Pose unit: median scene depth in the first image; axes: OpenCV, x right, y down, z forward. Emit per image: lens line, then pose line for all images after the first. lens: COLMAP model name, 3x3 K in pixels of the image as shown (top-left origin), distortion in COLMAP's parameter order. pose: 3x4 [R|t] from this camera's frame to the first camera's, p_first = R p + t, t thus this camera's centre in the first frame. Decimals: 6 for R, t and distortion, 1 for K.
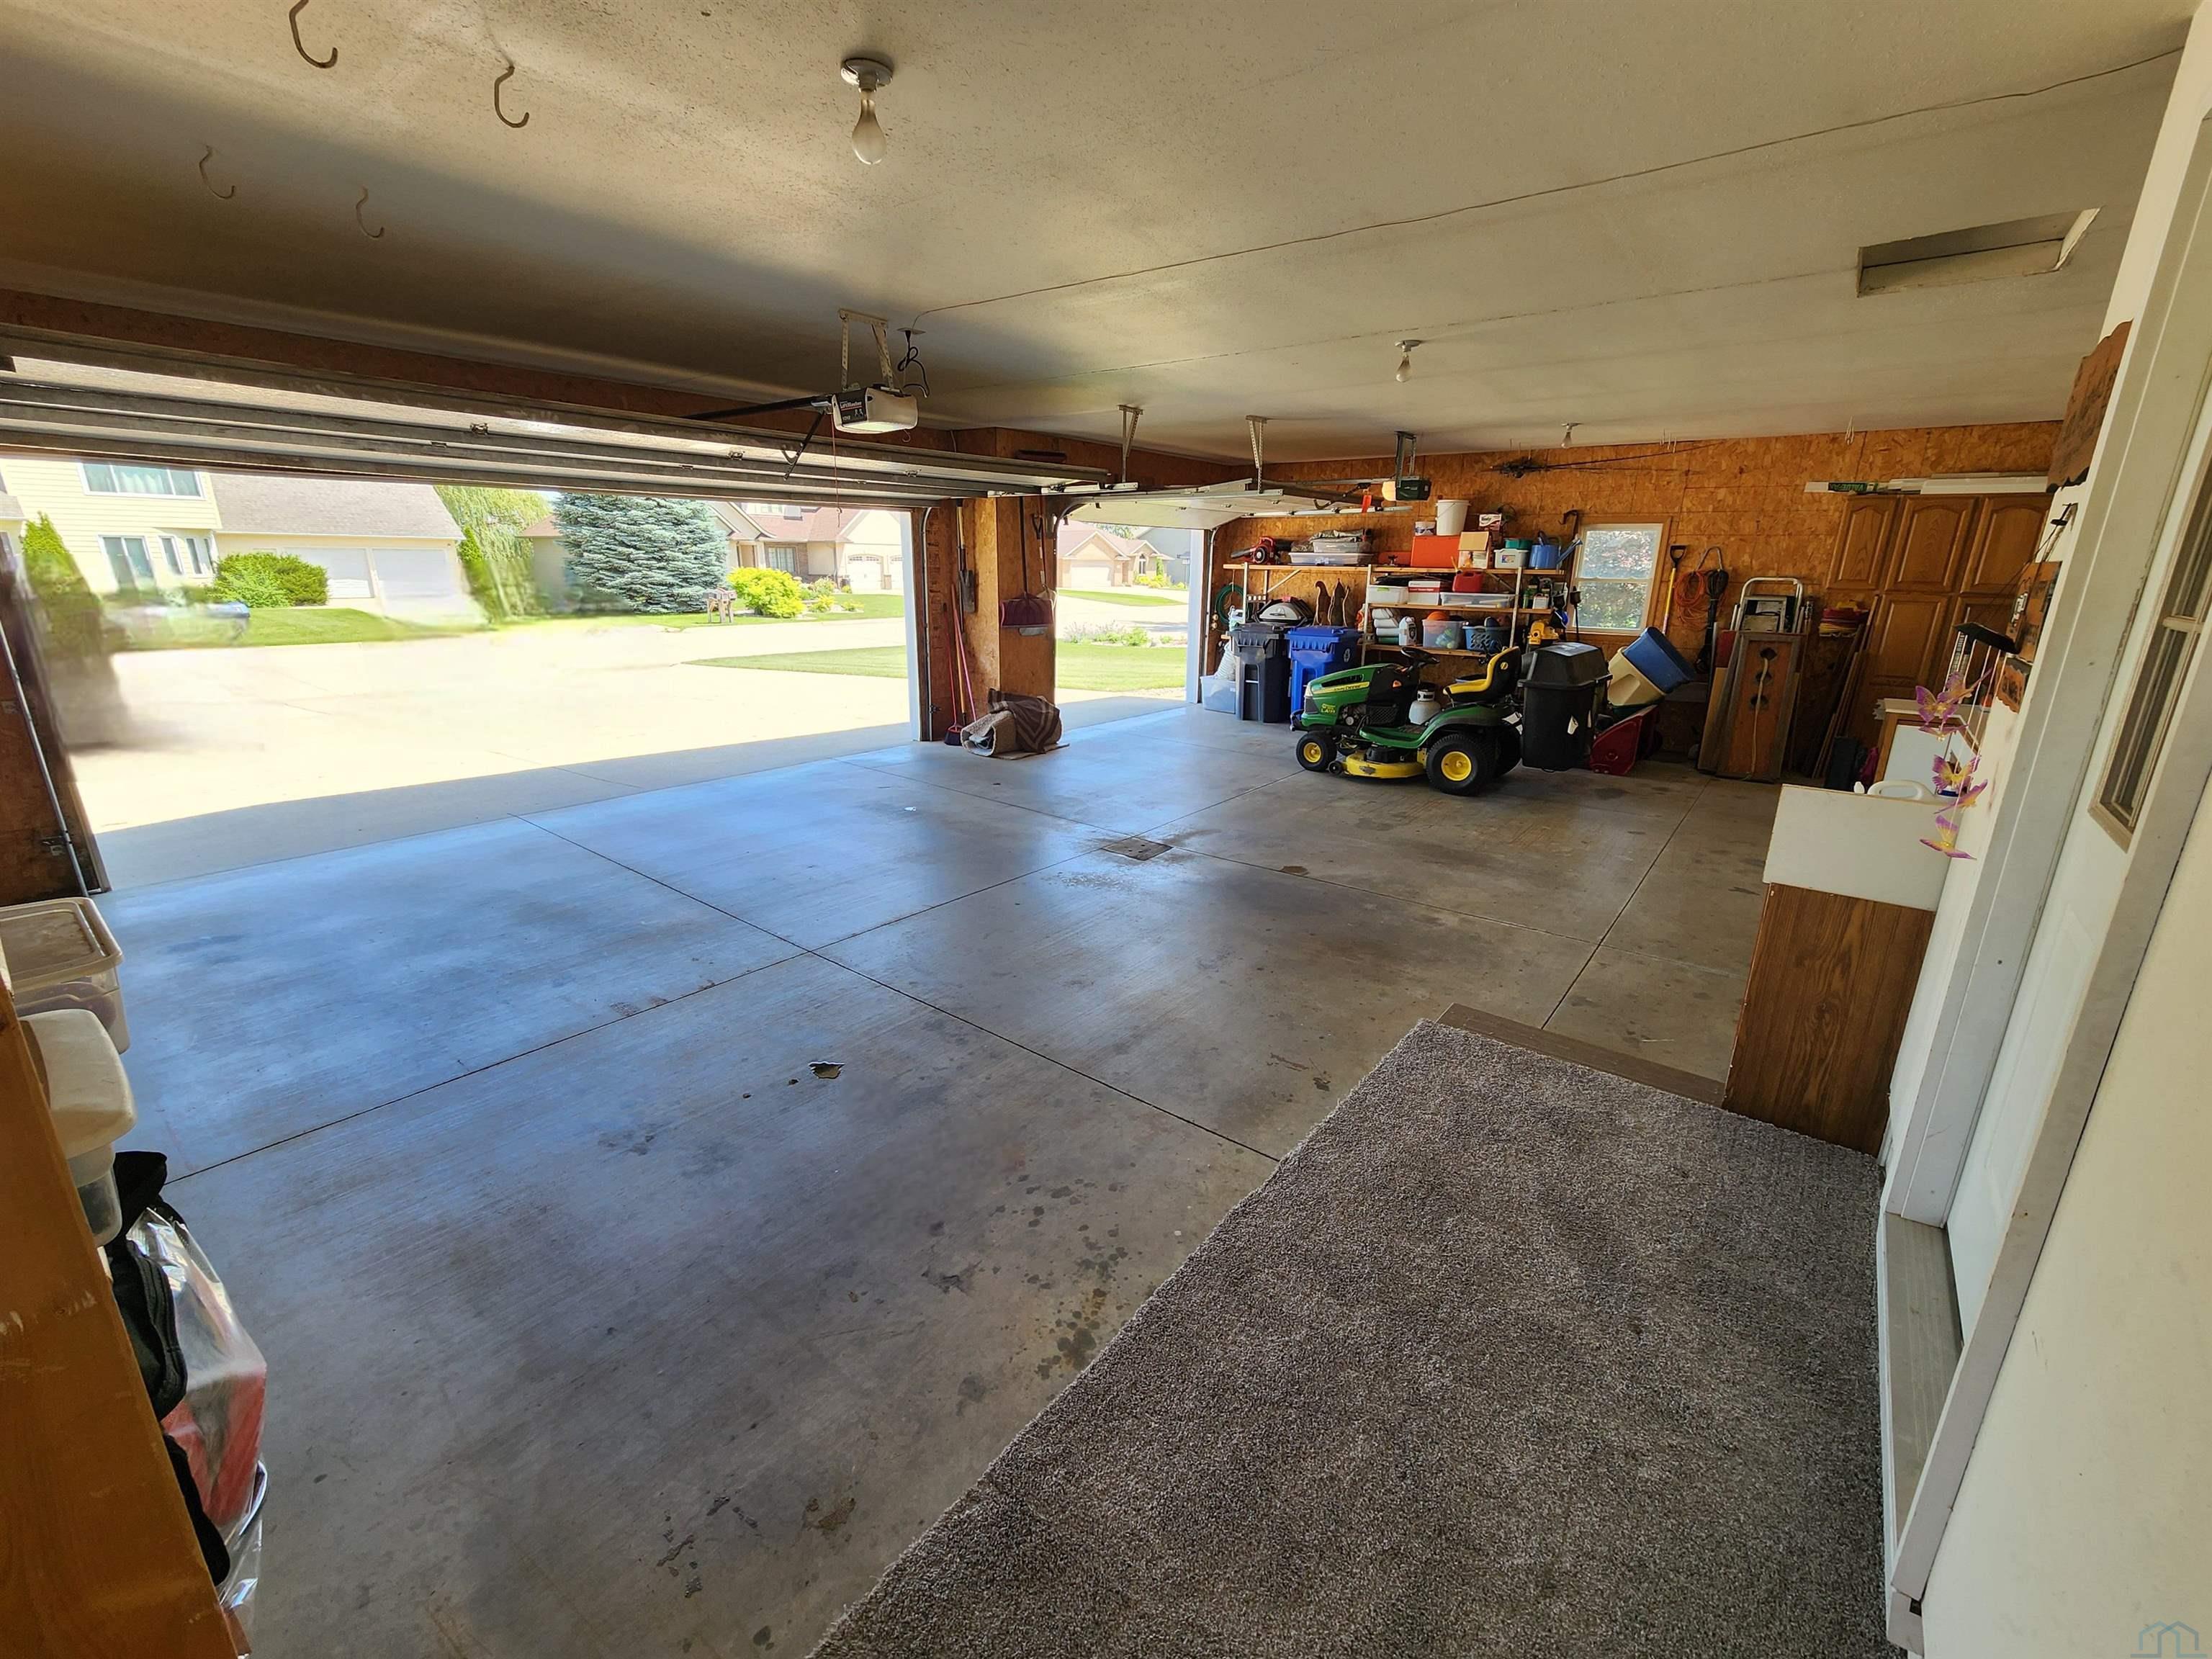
lens RADIAL K [[912.8, 0, 1118.5], [0, 912.8, 821.7], [0, 0, 1]] dist [0.000908, 0.000096]
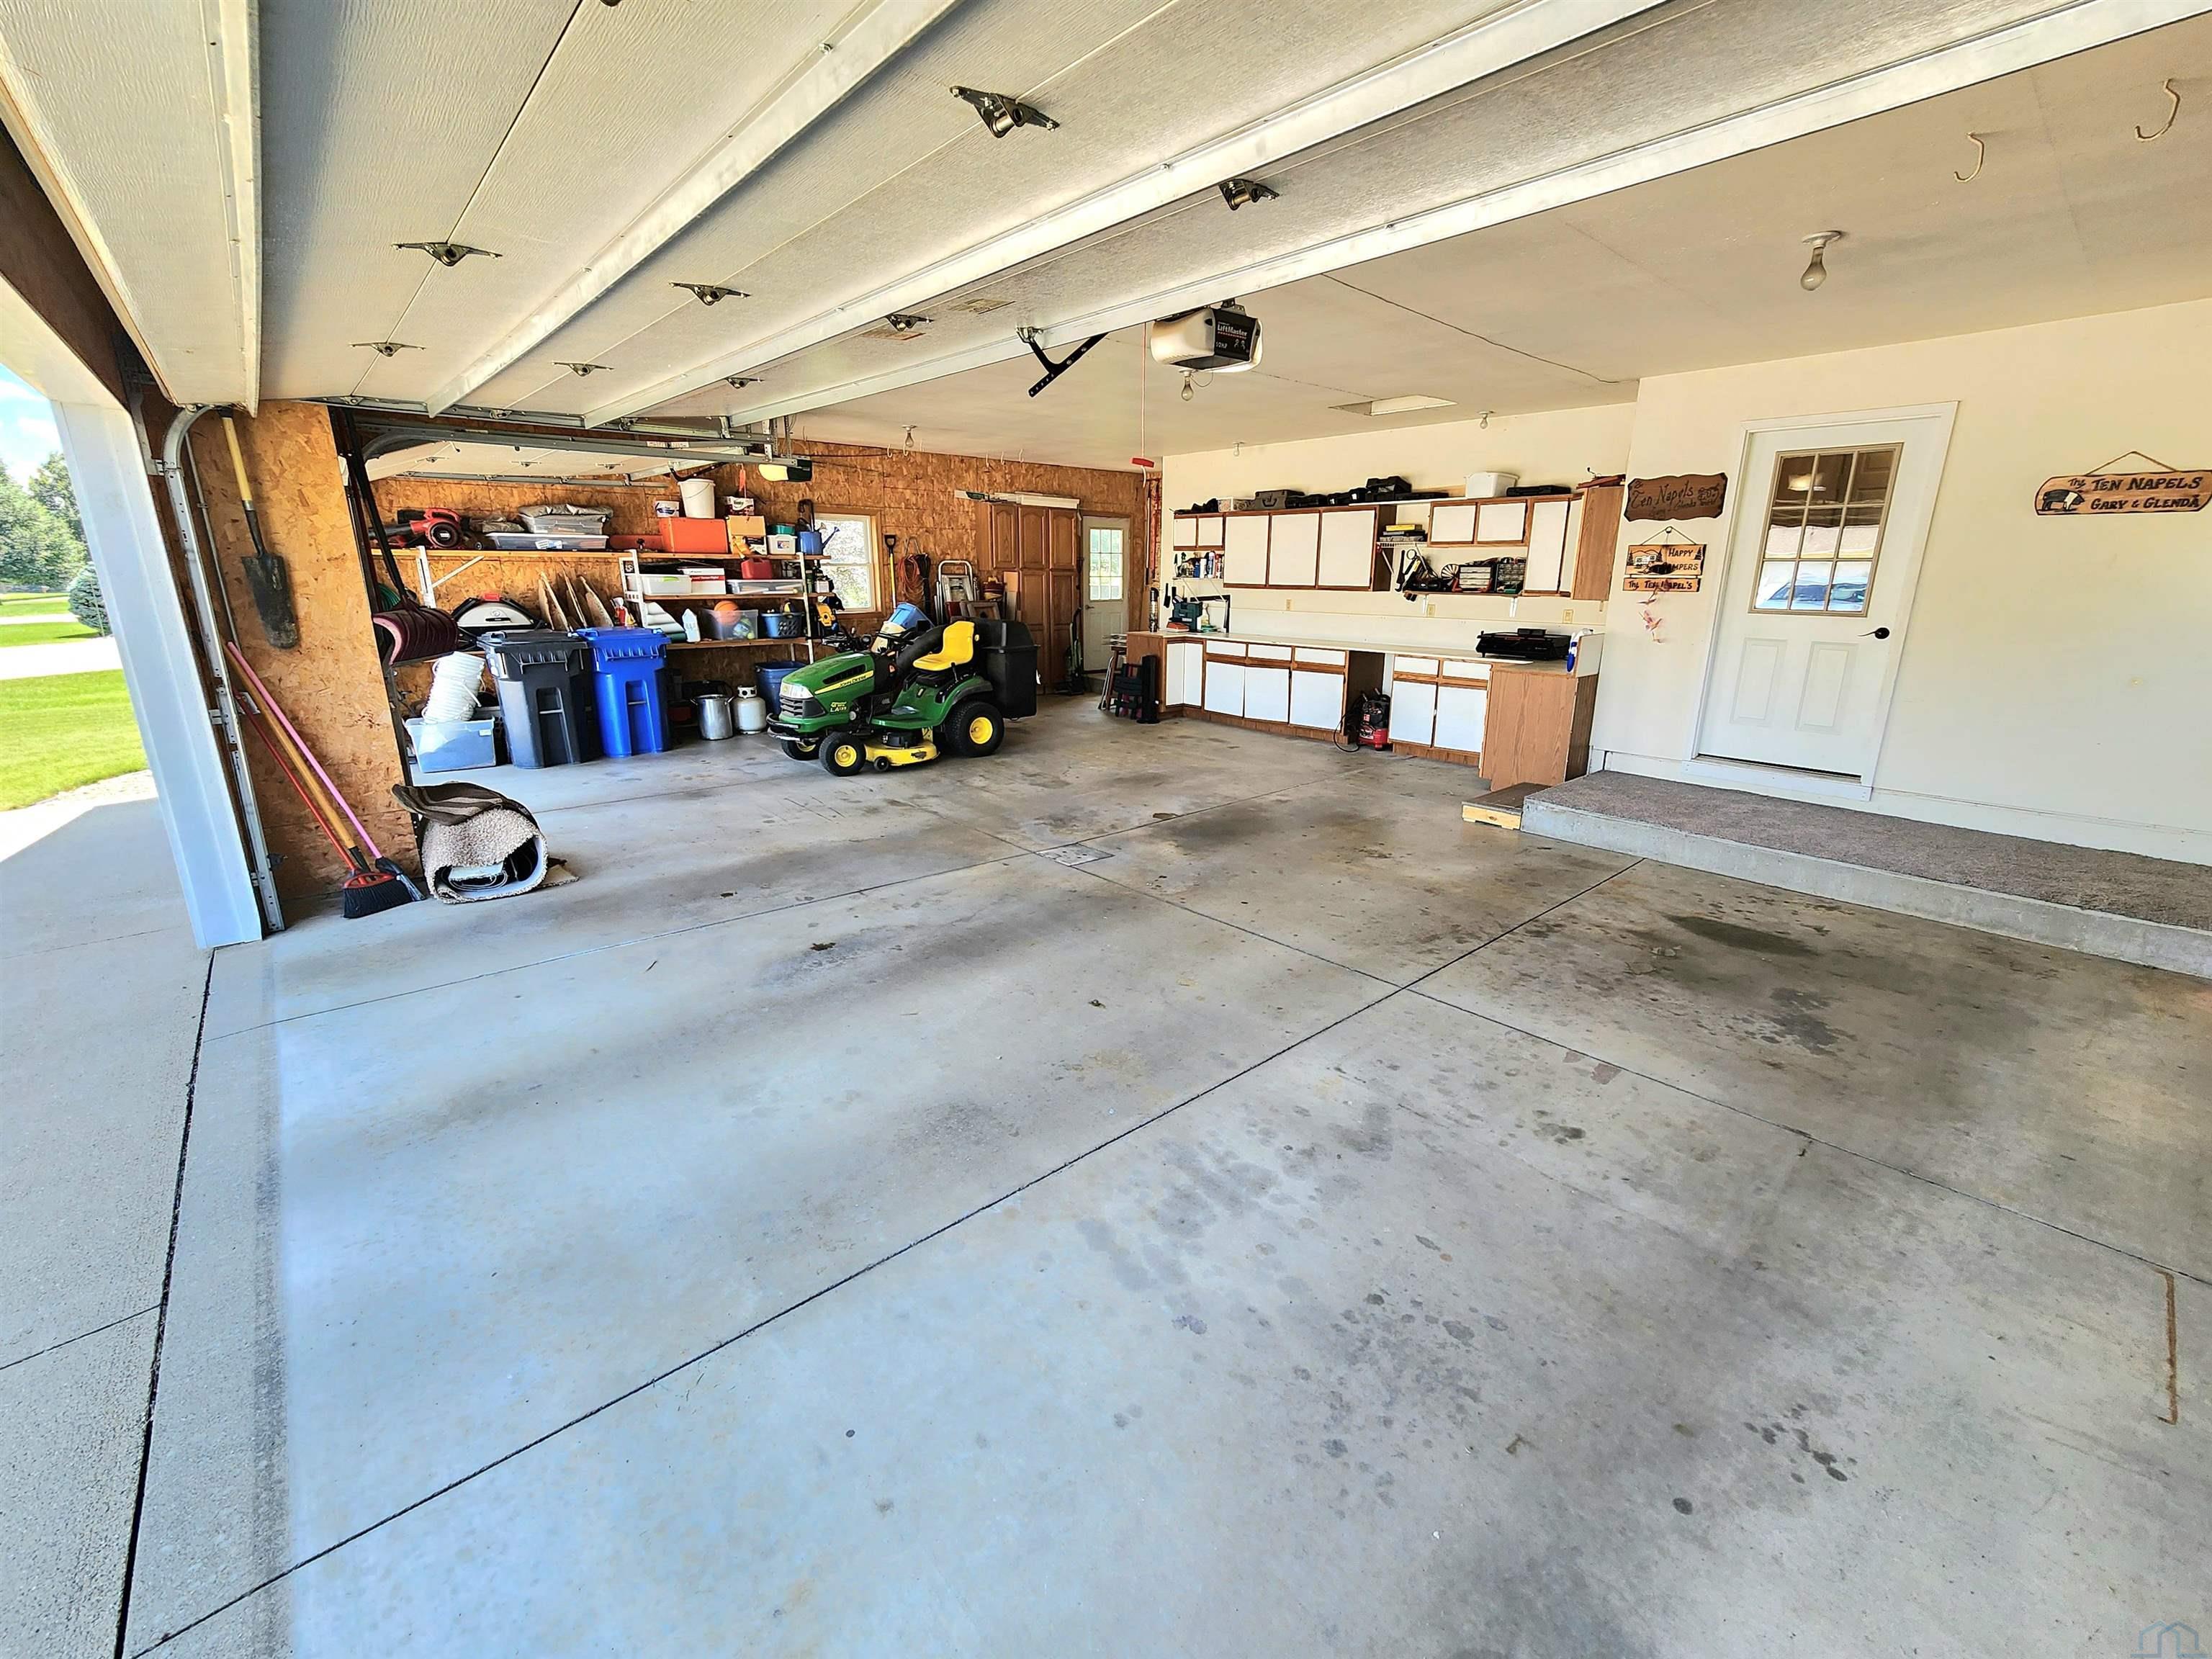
lens RADIAL K [[912.8, 0, 1118.5], [0, 912.8, 821.7], [0, 0, 1]] dist [0.000908, 0.000096]
pose [[0.179018, -0.276238, 0.944269, -0.585756], [0.268283, 0.937107, 0.223281, -0.137199], [-0.946561, 0.213360, 0.241869, 0.509581]]
